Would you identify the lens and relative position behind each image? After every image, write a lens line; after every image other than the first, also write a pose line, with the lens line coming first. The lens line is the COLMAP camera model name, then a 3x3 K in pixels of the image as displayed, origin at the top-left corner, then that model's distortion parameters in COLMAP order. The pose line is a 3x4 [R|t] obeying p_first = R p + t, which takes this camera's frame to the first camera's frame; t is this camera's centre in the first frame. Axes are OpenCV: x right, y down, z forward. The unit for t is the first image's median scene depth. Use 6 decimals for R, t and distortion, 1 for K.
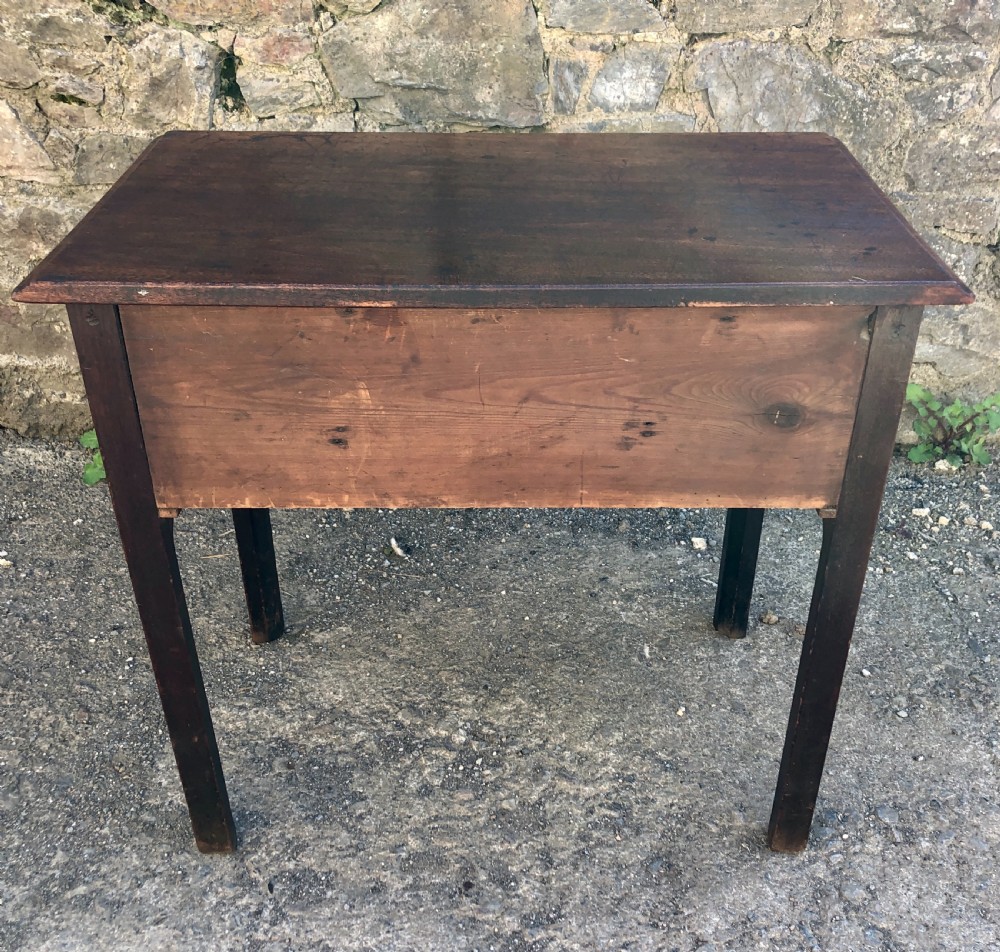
lens RADIAL K [[1139.3, 0, 522.3], [0, 1139.3, 481.4], [0, 0, 1]] dist [0.017822, 0.000000]
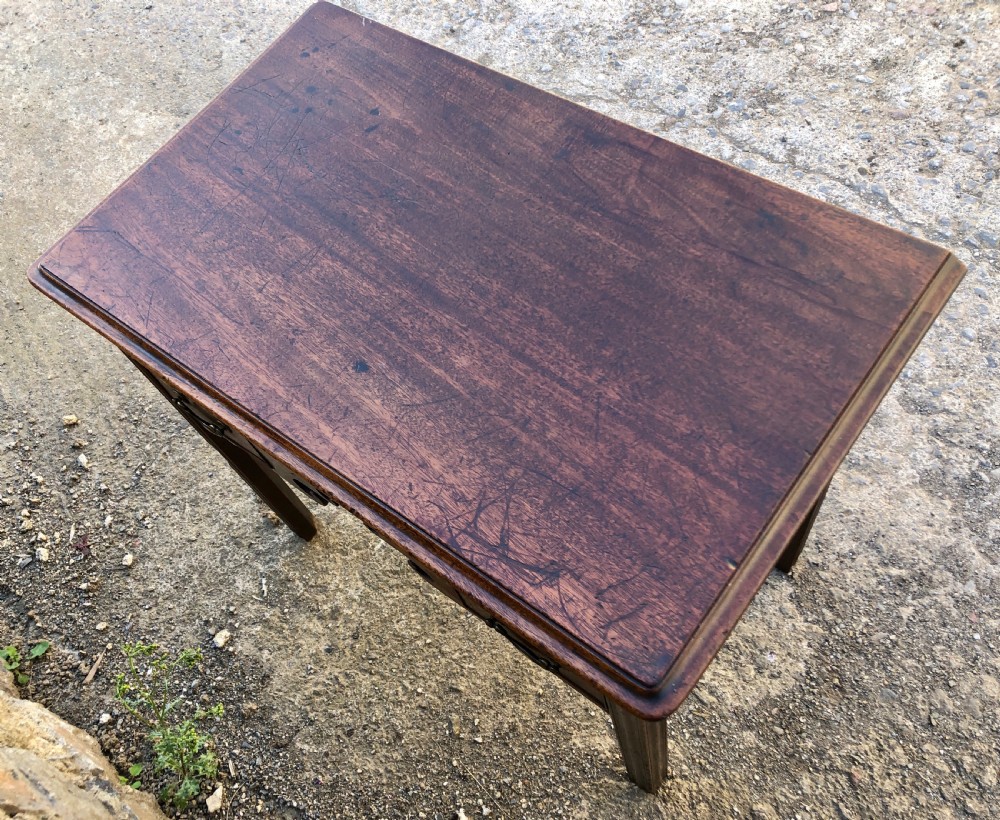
lens RADIAL K [[926.4, 0, 470.8], [0, 926.4, 418.2], [0, 0, 1]] dist [0.013190, 0.000000]
pose [[-0.764281, -0.483452, 0.426789, -0.321251], [0.482129, 0.011164, 0.876029, -0.675568], [-0.428282, 0.875300, 0.224554, 0.682845]]
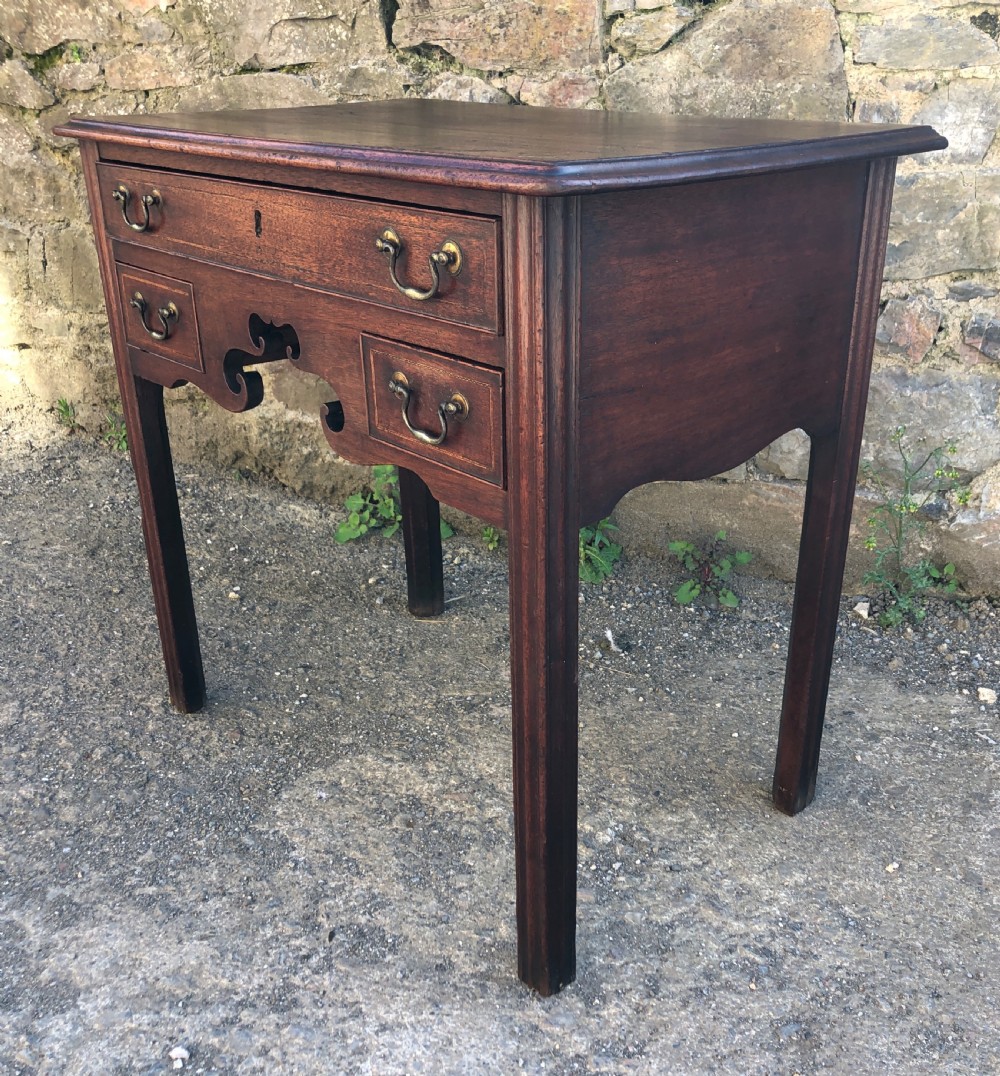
lens RADIAL K [[1170.4, 0, 534.4], [0, 1170.4, 560.2], [0, 0, 1]] dist [0.023983, 0.000000]
pose [[0.930241, 0.119707, -0.346874, 0.166206], [-0.164840, 0.980868, -0.103565, 0.120643], [0.327840, 0.153519, 0.932176, 0.148888]]
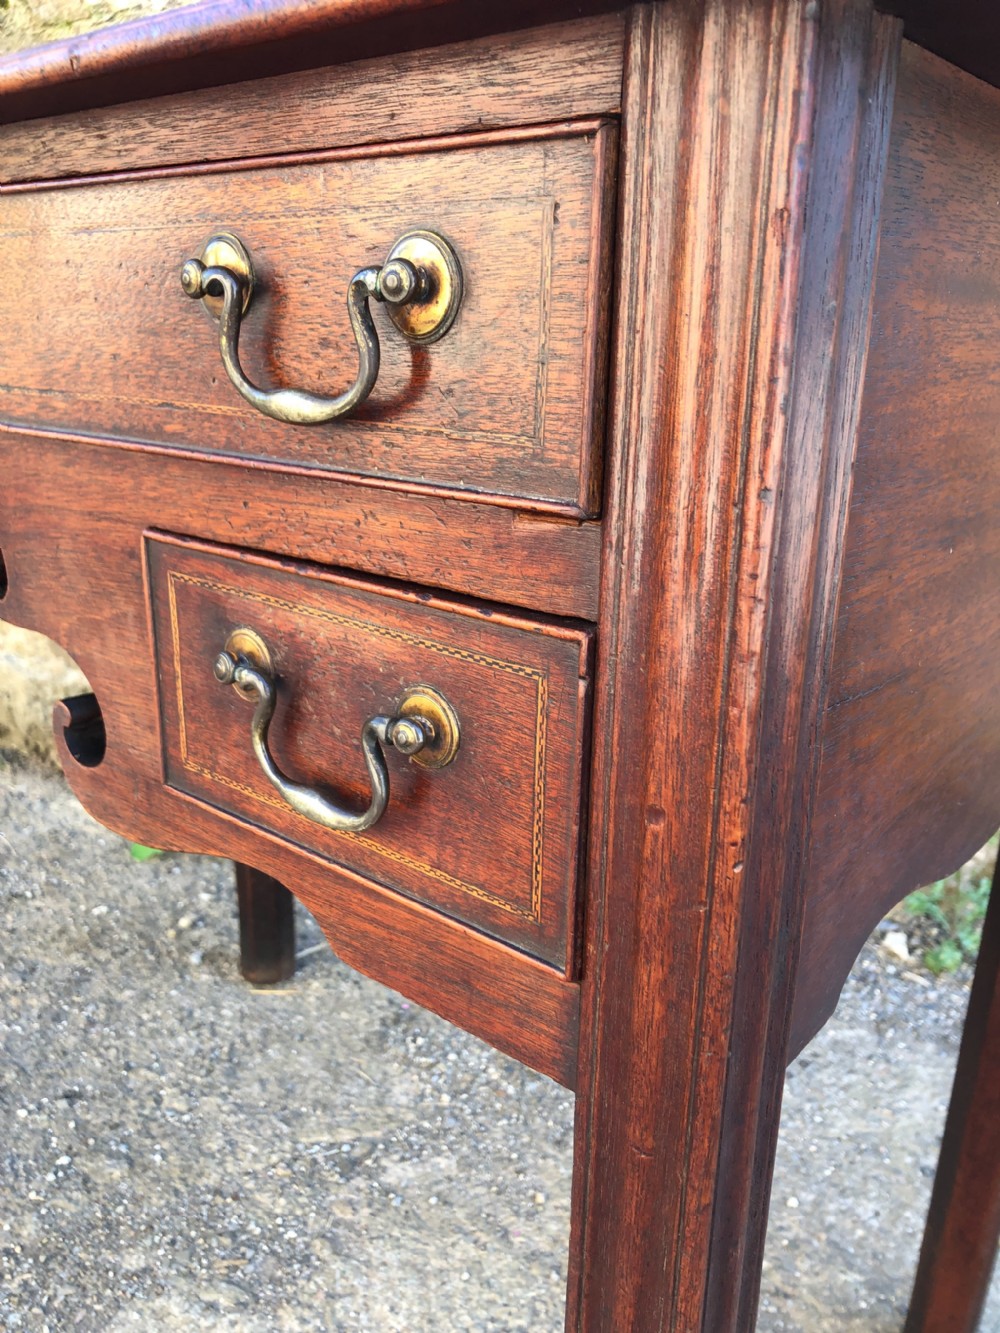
lens RADIAL K [[1104.4, 0, 504.3], [0, 1104.4, 658.8], [0, 0, 1]] dist [-0.003051, 0.018323]
pose [[0.971309, 0.067542, -0.228028, -0.027177], [-0.122779, 0.963577, -0.237580, 0.021844], [0.203676, 0.258761, 0.944224, 0.493018]]
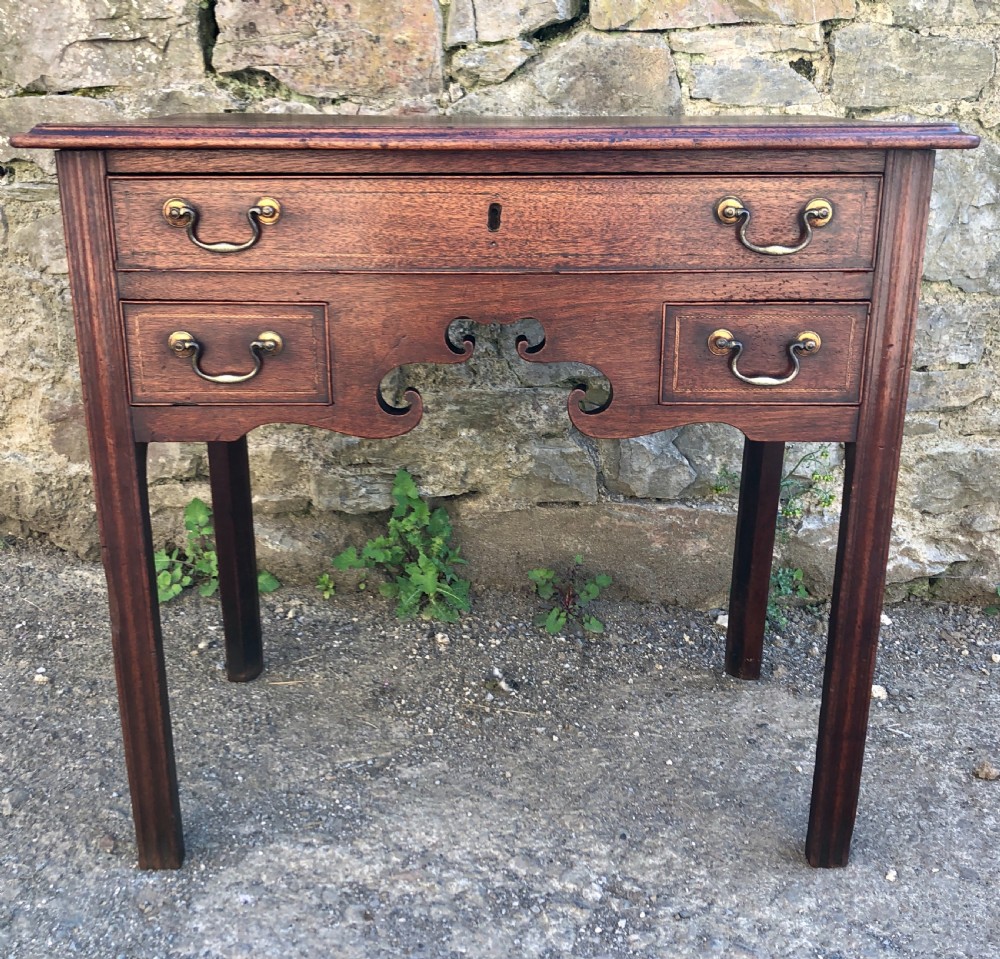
lens RADIAL K [[1144.0, 0, 502.7], [0, 1144.0, 454.7], [0, 0, 1]] dist [0.007287, 0.000000]
pose [[0.997077, 0.017819, -0.074300, -0.062001], [-0.037504, 0.961362, -0.272722, 0.151933], [0.066570, 0.274711, 0.959220, 0.195165]]
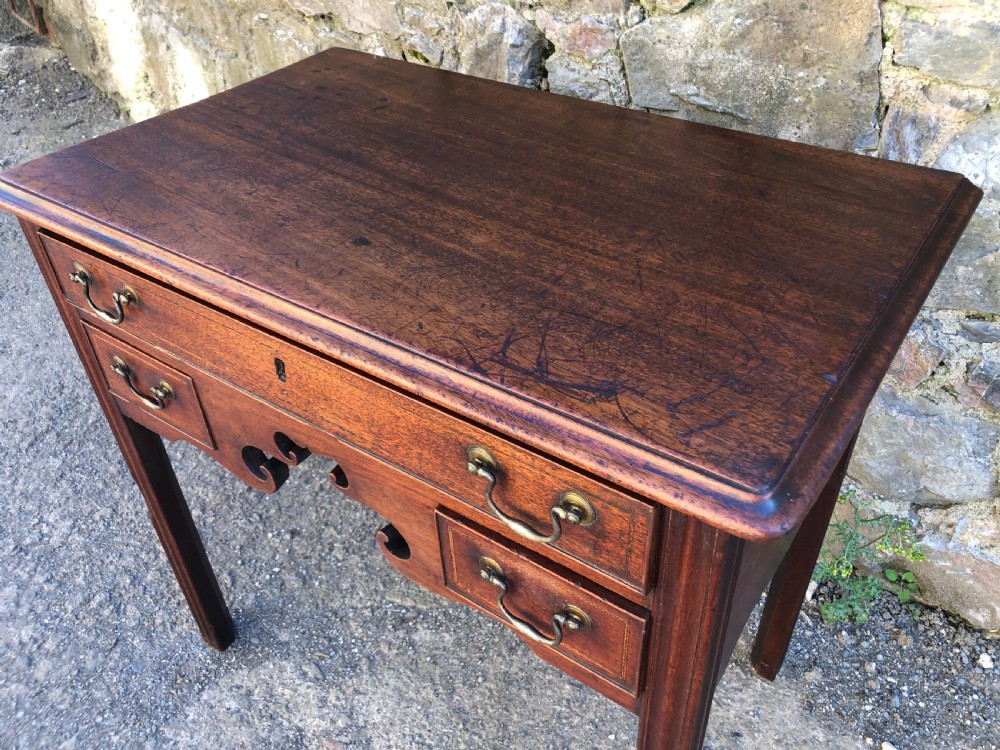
lens RADIAL K [[828.5, 0, 513.1], [0, 828.5, 361.2], [0, 0, 1]] dist [-0.003051, 0.018323]
pose [[0.775396, 0.354273, -0.522735, 0.194363], [-0.314753, 0.934469, 0.166430, -0.253159], [0.547441, 0.035484, 0.836092, 0.469326]]
